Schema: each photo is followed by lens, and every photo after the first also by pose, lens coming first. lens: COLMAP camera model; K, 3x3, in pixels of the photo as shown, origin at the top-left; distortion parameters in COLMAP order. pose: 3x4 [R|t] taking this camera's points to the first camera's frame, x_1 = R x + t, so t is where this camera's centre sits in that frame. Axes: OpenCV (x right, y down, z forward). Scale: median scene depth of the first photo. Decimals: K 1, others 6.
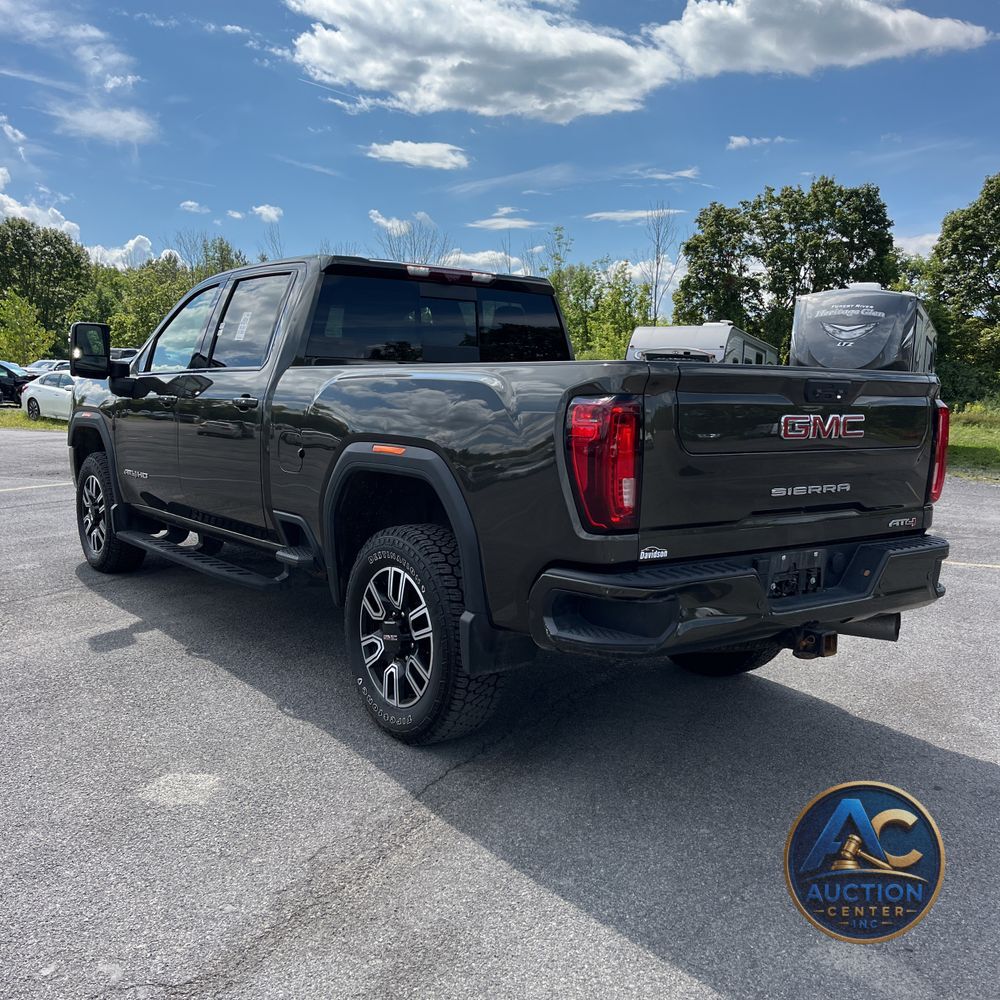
lens RADIAL K [[1056.5, 0, 500.0], [0, 1056.5, 500.0], [0, 0, 1]] dist [0.003908, -0.002063]
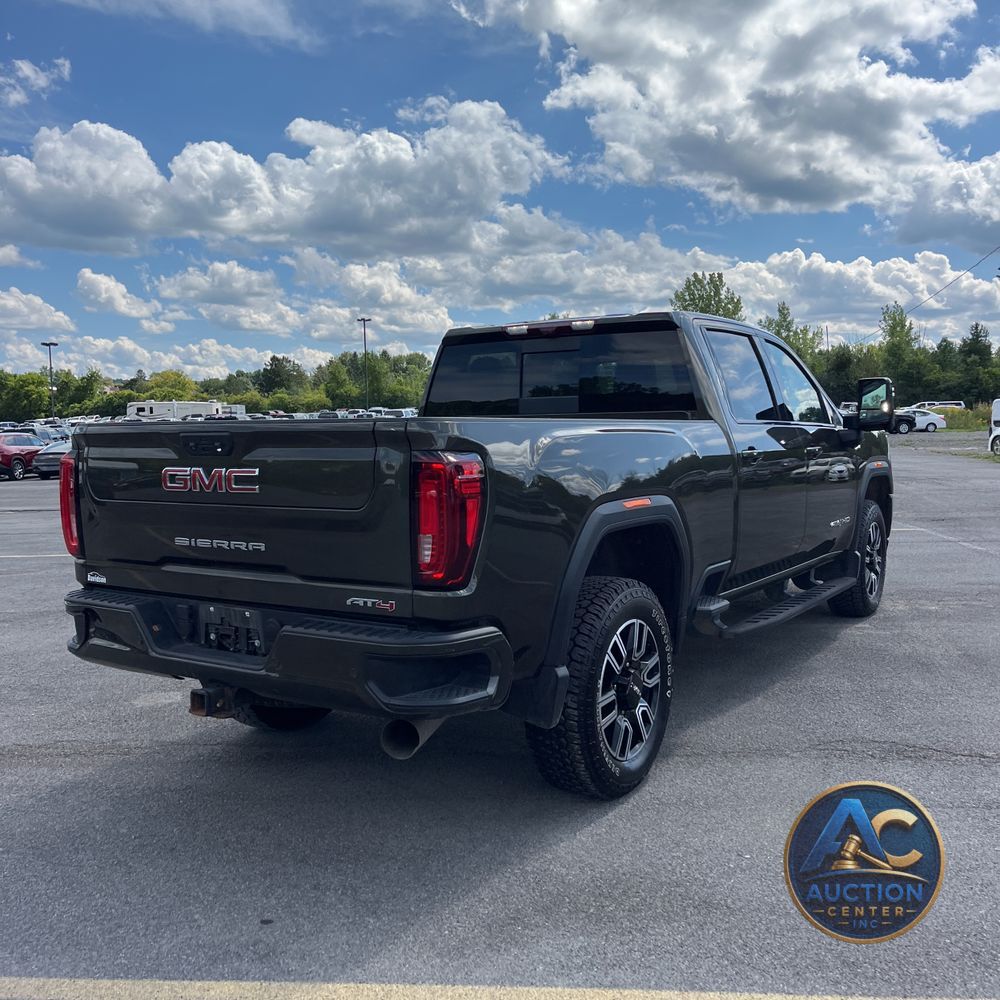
lens RADIAL K [[1056.5, 0, 500.0], [0, 1056.5, 500.0], [0, 0, 1]] dist [0.003908, -0.002063]
pose [[0.338375, 0.038076, -0.940241, 1.305328], [-0.083594, 0.996447, 0.010268, -0.082305], [0.937291, 0.075124, 0.340356, 0.909614]]
